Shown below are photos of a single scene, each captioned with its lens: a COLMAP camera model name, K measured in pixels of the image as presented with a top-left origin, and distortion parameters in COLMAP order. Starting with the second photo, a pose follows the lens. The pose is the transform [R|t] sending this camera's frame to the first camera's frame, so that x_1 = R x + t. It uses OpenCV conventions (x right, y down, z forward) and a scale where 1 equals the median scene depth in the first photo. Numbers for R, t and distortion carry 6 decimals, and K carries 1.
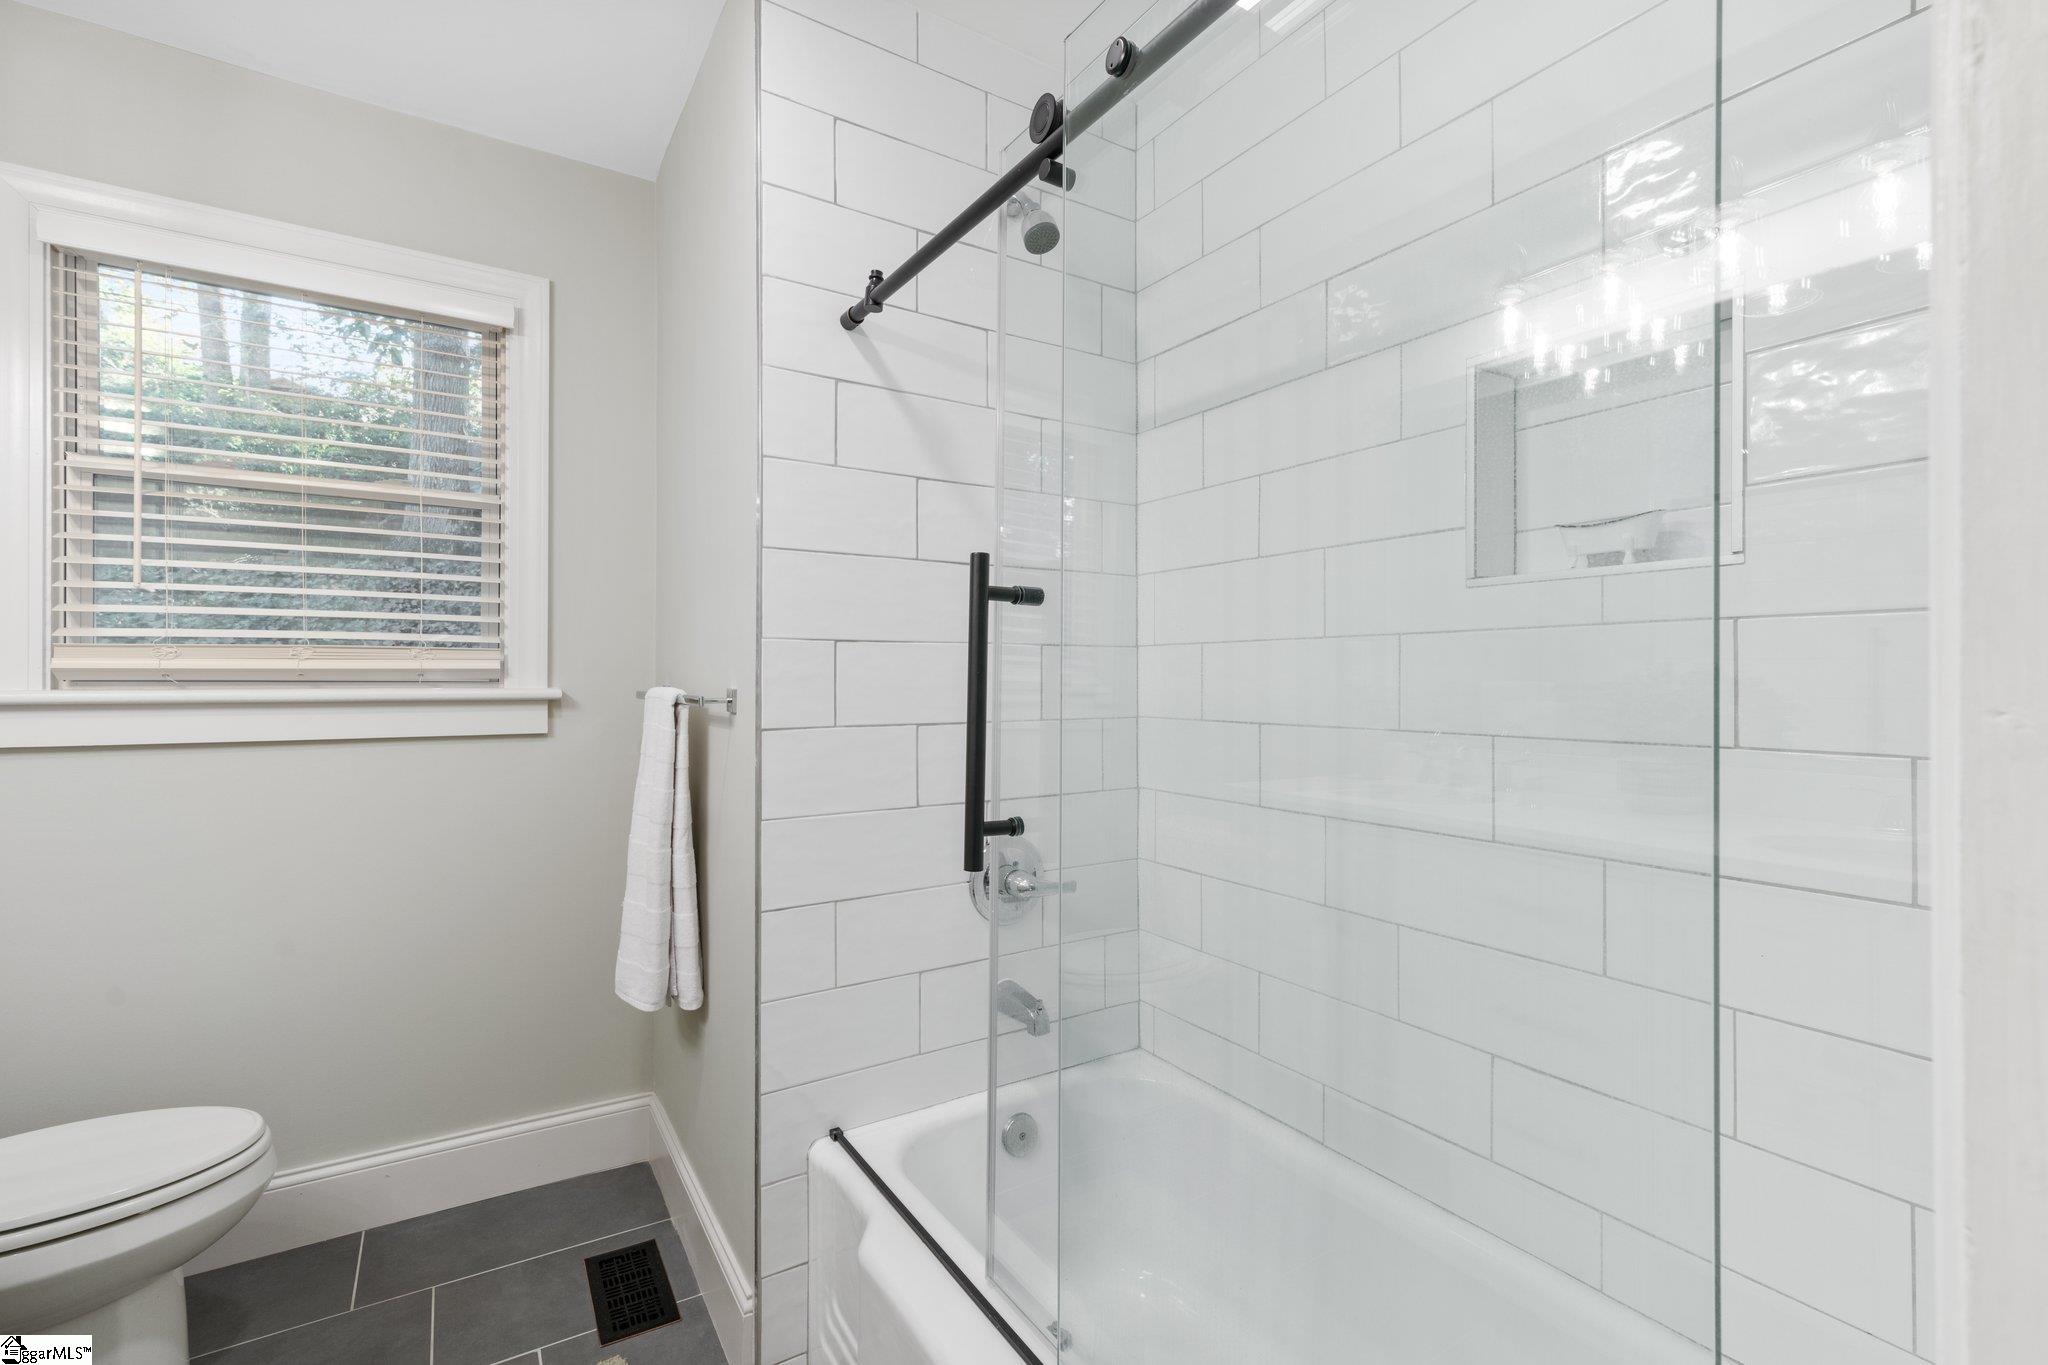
lens RADIAL K [[894.1, 0, 1024.4], [0, 894.1, 676.5], [0, 0, 1]] dist [-0.000676, 0.000072]
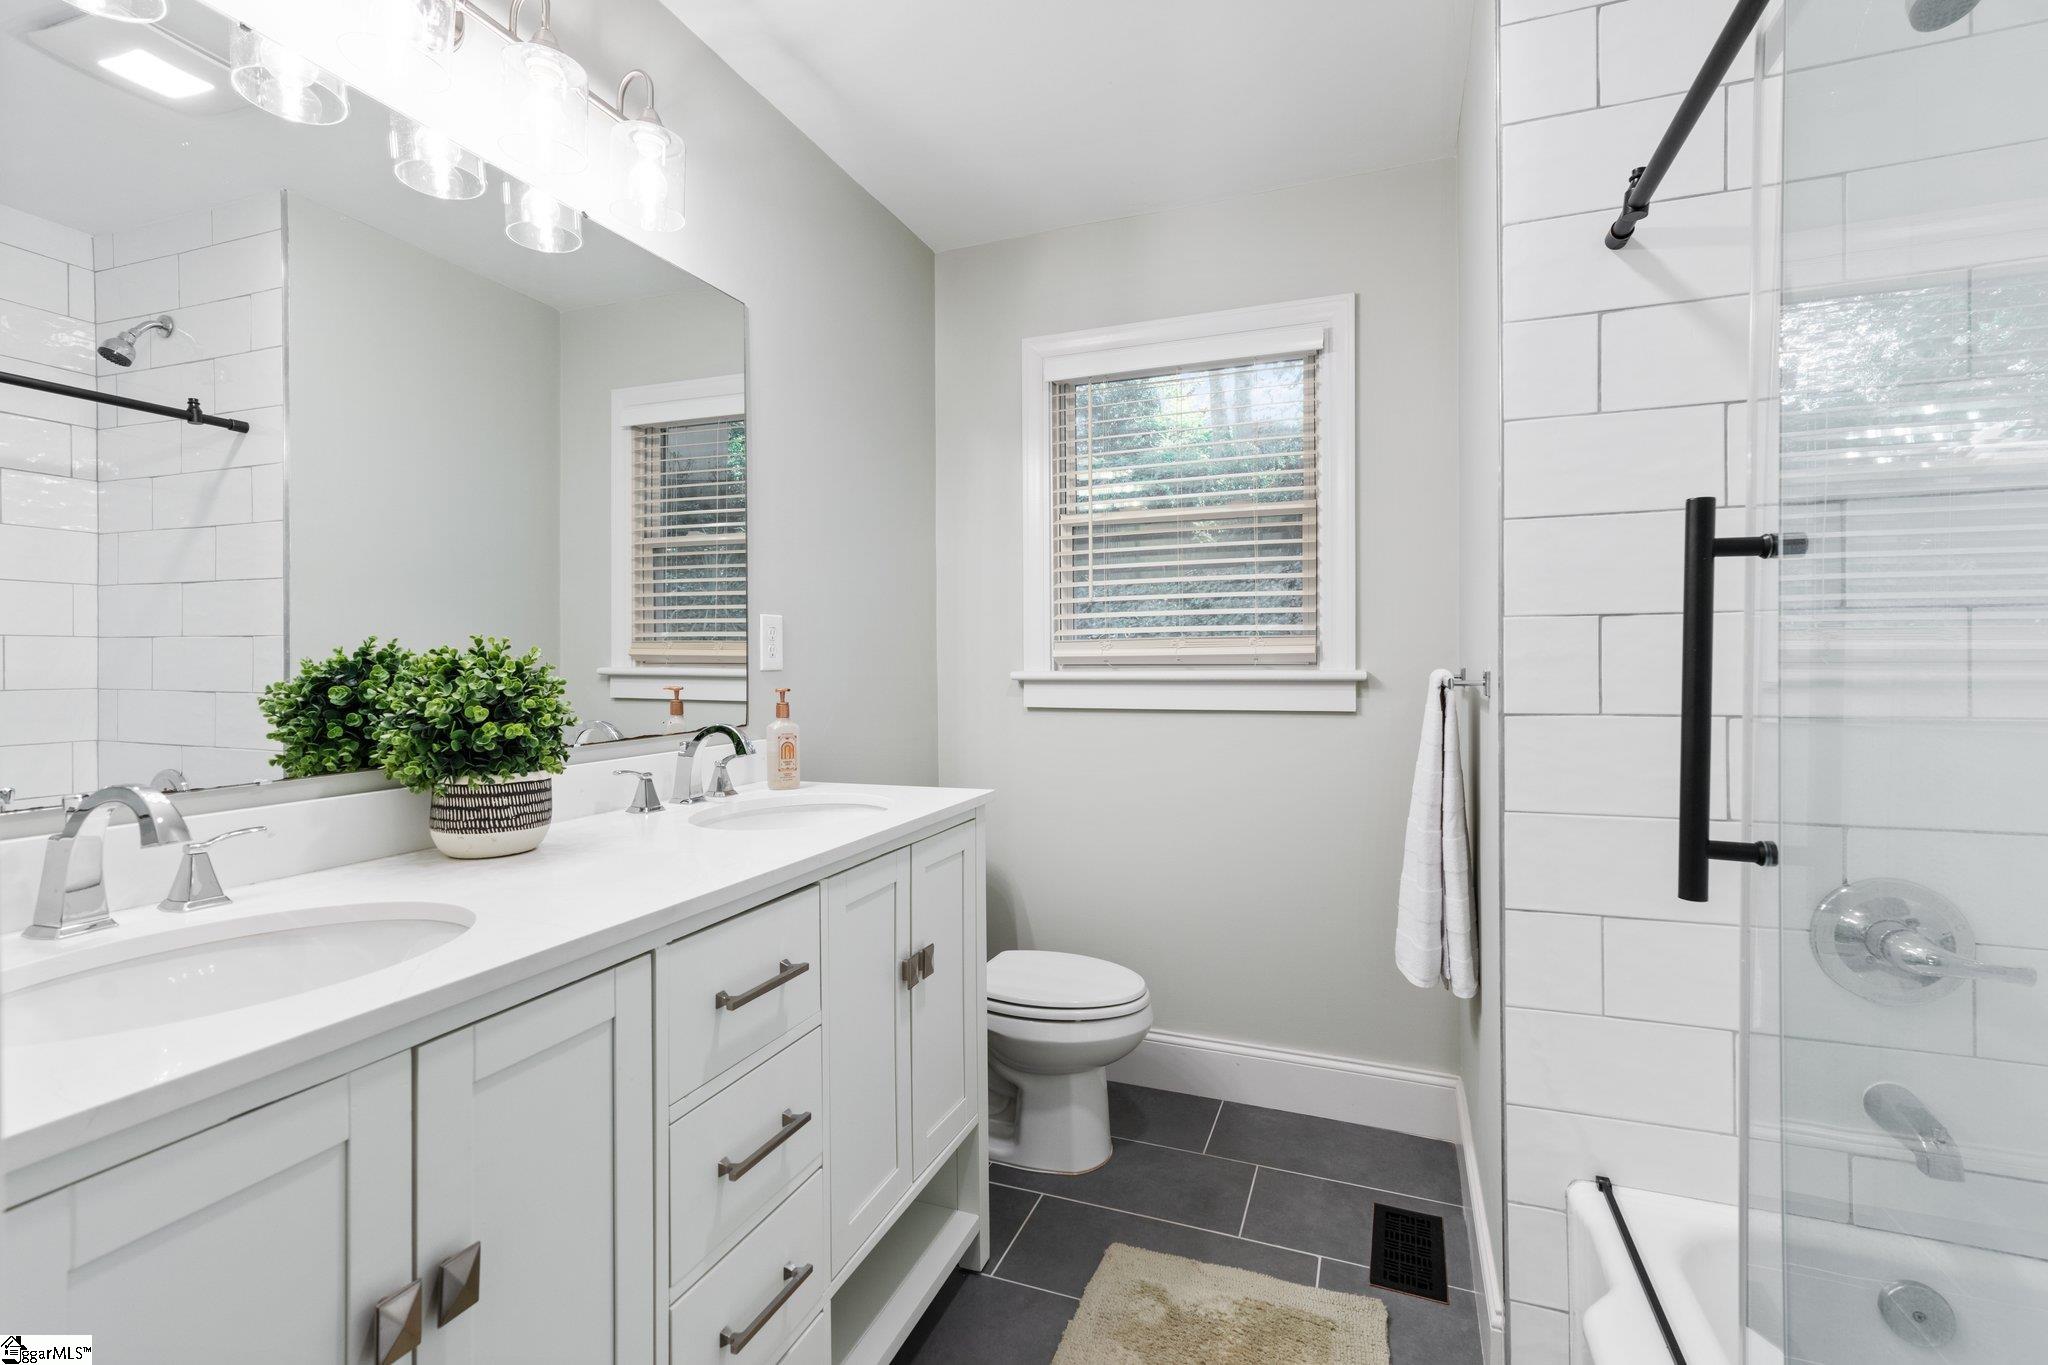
lens RADIAL K [[915.3, 0, 1052.0], [0, 915.3, 670.4], [0, 0, 1]] dist [0.000466, 0.000593]
pose [[0.603403, 0.001349, -0.797435, 0.160469], [0.008457, 0.999932, 0.008091, 0.001584], [0.797391, -0.011626, 0.603350, 0.039609]]
